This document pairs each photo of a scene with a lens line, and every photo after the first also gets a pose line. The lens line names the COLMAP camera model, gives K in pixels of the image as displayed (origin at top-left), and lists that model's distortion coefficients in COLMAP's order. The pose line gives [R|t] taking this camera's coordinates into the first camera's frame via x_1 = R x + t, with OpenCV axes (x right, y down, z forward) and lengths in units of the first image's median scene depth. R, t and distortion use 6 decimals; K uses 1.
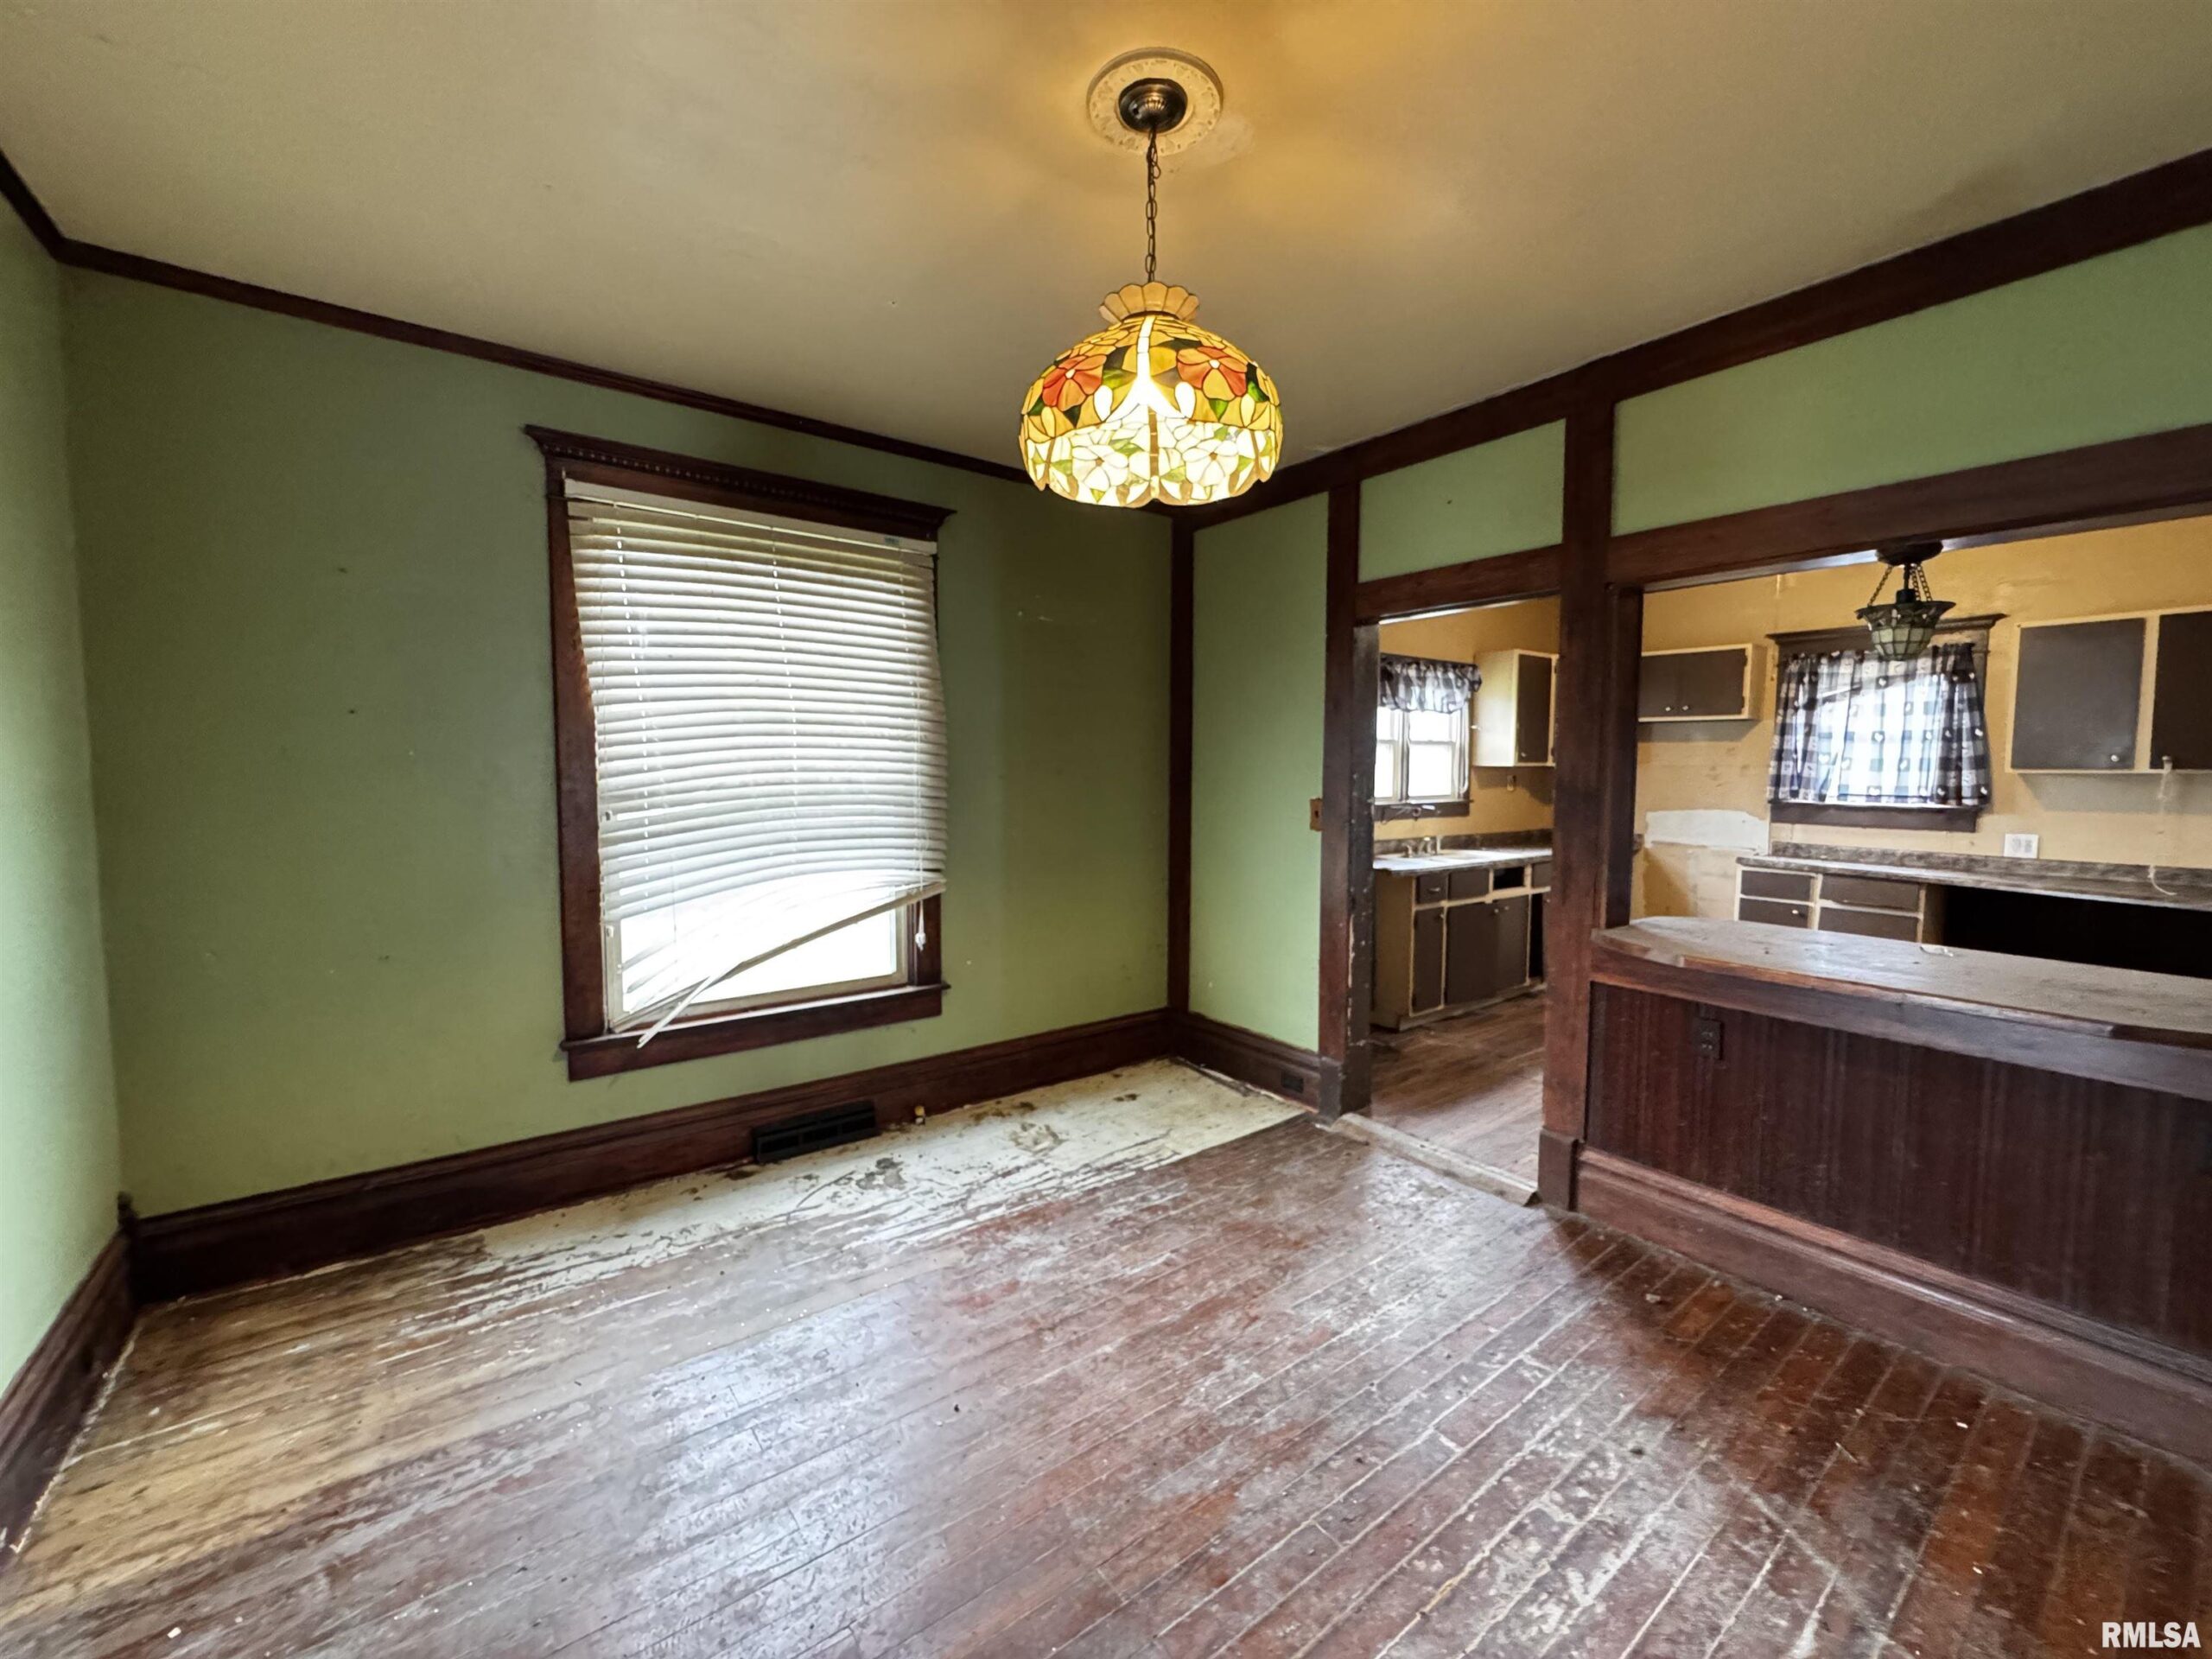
lens RADIAL K [[883.1, 0, 1117.4], [0, 883.1, 827.5], [0, 0, 1]] dist [-0.003495, 0.000411]
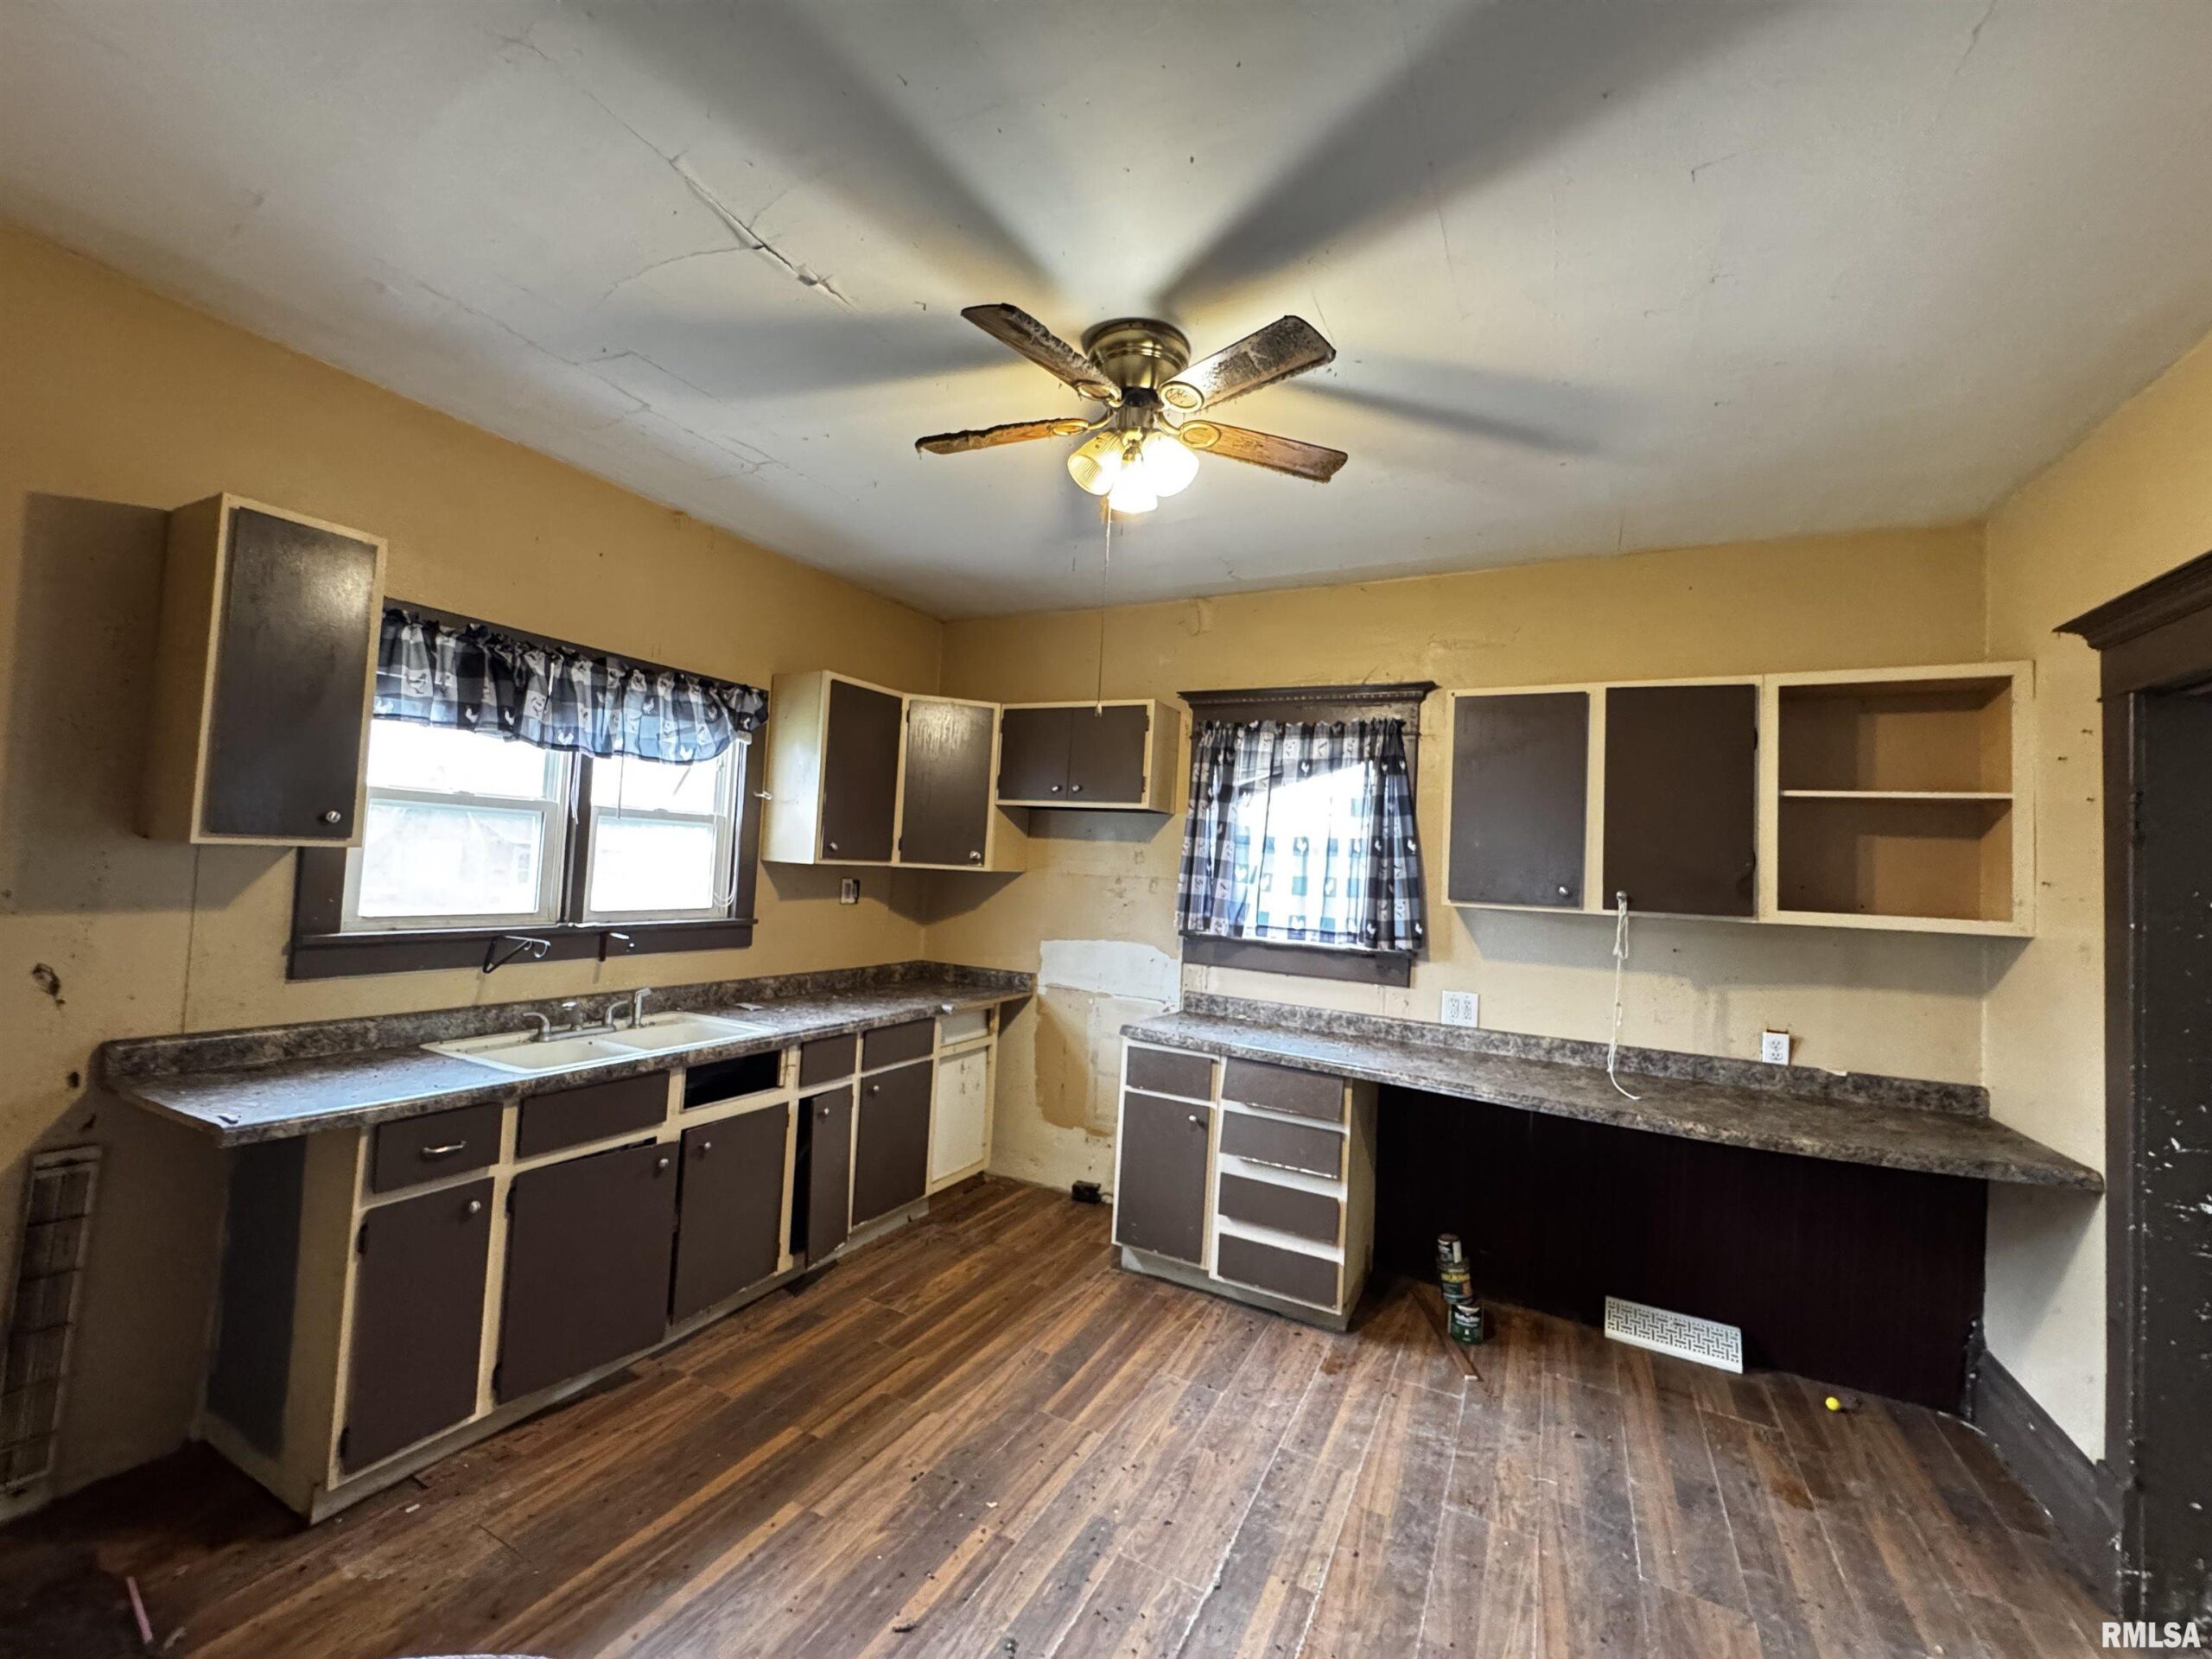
lens RADIAL K [[883.1, 0, 1105.8], [0, 883.1, 825.4], [0, 0, 1]] dist [-0.003495, 0.000411]
pose [[0.903029, 0.061874, 0.425099, 0.421801], [-0.017772, 0.994106, -0.106942, -0.040696], [-0.429211, 0.089017, 0.898807, 0.433216]]
